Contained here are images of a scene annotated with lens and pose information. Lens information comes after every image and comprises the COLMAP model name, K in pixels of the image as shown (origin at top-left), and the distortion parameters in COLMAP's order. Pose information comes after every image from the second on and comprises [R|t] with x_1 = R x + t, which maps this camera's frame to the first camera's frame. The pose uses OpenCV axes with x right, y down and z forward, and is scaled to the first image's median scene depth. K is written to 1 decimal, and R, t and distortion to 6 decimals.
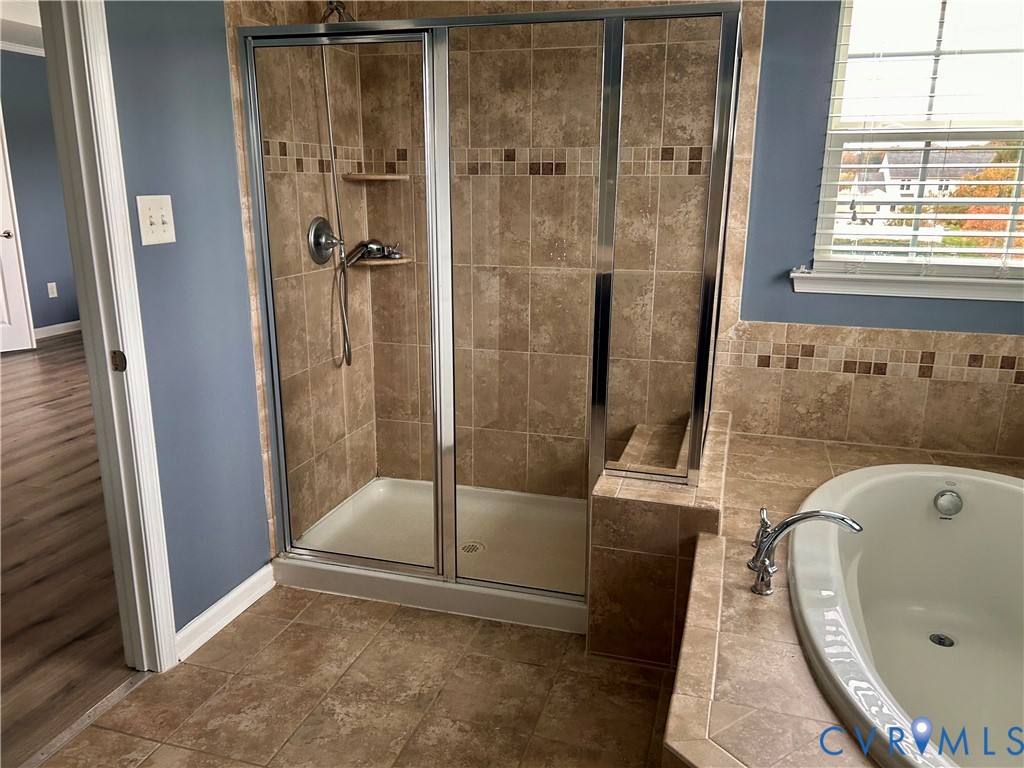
lens RADIAL K [[775.7, 0, 513.9], [0, 775.7, 388.2], [0, 0, 1]] dist [0.028542, -0.016133]
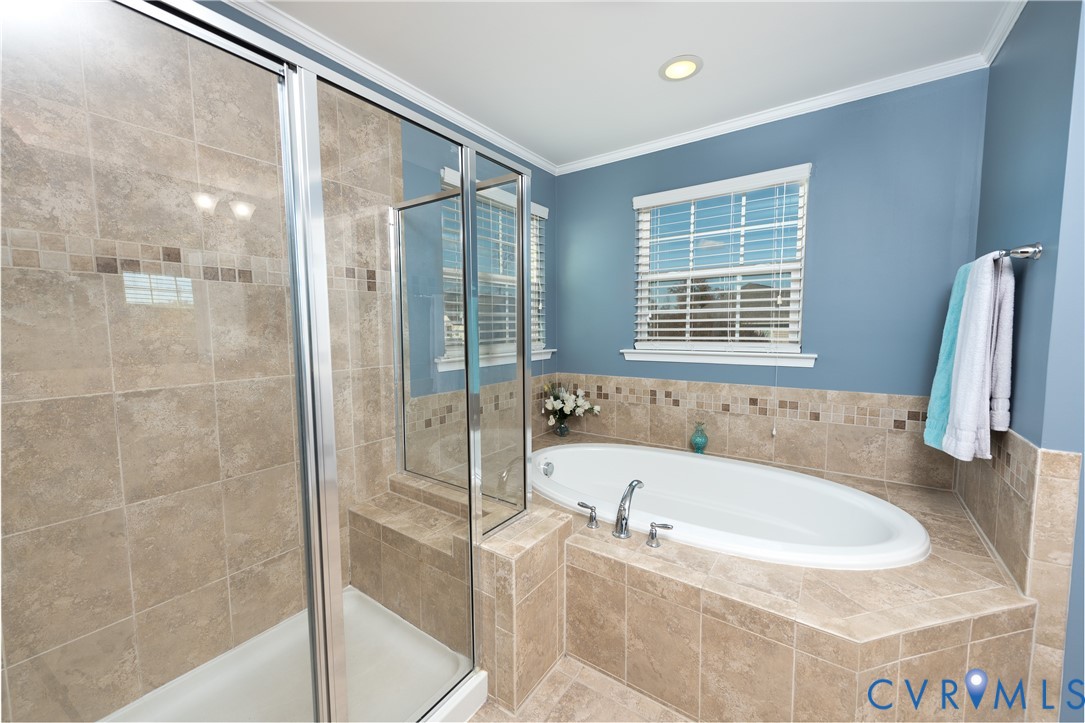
lens RADIAL K [[426.3, 0, 543.1], [0, 426.3, 356.0], [0, 0, 1]] dist [0.010737, -0.000509]
pose [[0.321206, -0.076744, 0.943895, -0.321070], [0.247788, 0.968798, -0.005553, -0.093975], [-0.914018, 0.235669, 0.330200, 0.512932]]
